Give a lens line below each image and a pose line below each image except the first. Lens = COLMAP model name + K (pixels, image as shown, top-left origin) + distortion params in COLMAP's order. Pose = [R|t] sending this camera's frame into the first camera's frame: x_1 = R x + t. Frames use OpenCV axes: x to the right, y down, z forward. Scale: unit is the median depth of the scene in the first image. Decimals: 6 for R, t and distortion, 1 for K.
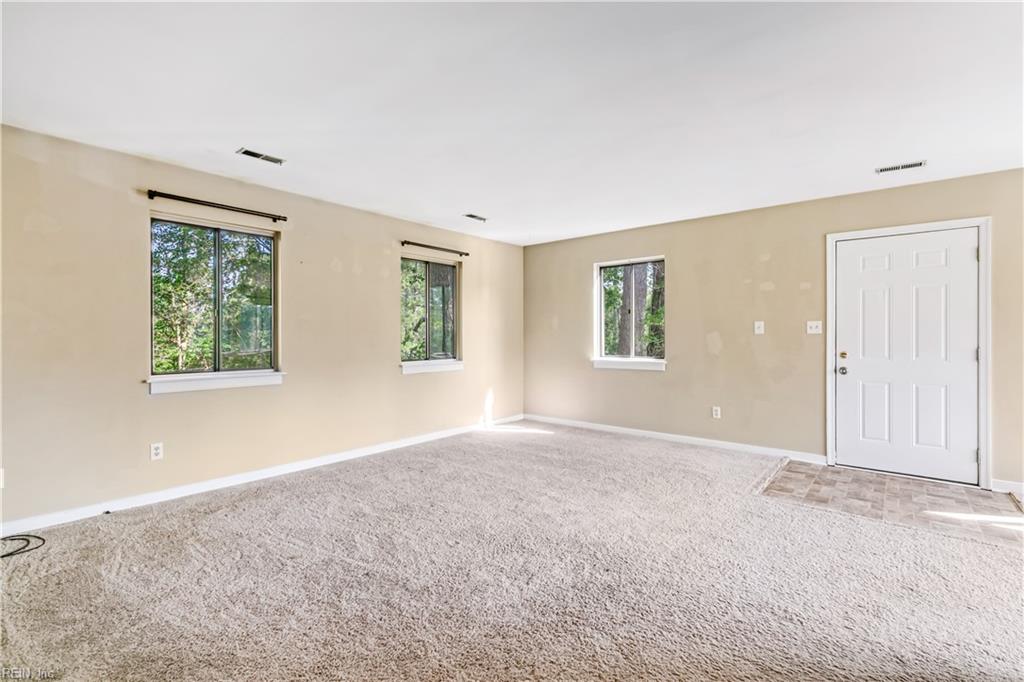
lens RADIAL K [[460.0, 0, 516.0], [0, 460.0, 337.0], [0, 0, 1]] dist [-0.001394, 0.000092]
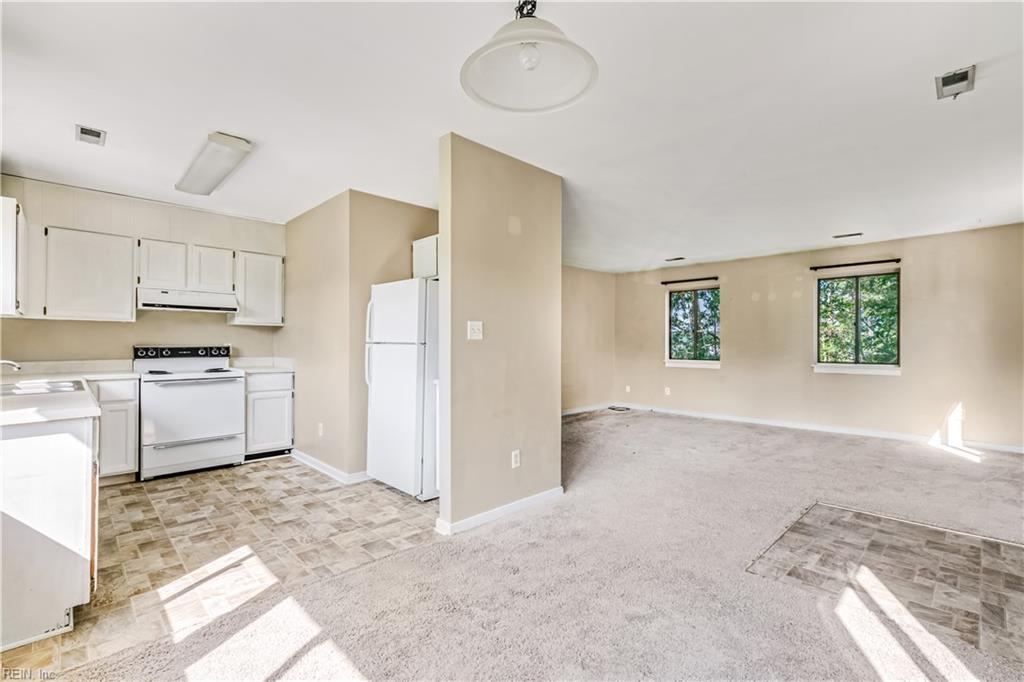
lens RADIAL K [[460.0, 0, 510.1], [0, 460.0, 340.8], [0, 0, 1]] dist [-0.001394, 0.000092]
pose [[-0.102269, -0.002379, -0.994754, 1.324132], [0.001969, 0.999995, -0.002594, -0.005848], [0.994755, -0.002224, -0.102264, 0.361468]]
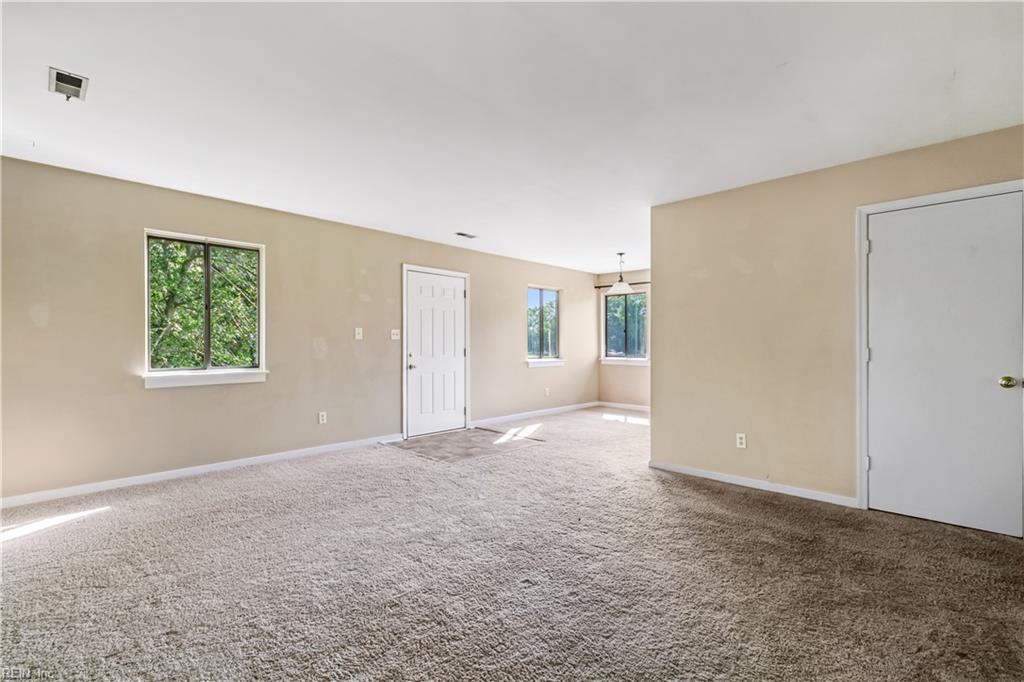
lens RADIAL K [[460.0, 0, 518.1], [0, 460.0, 342.5], [0, 0, 1]] dist [-0.001394, 0.000092]
pose [[0.064666, 0.000670, 0.997907, -0.628179], [-0.000444, 1.000000, -0.000643, 0.001983], [-0.997907, -0.000401, 0.064667, 0.610212]]
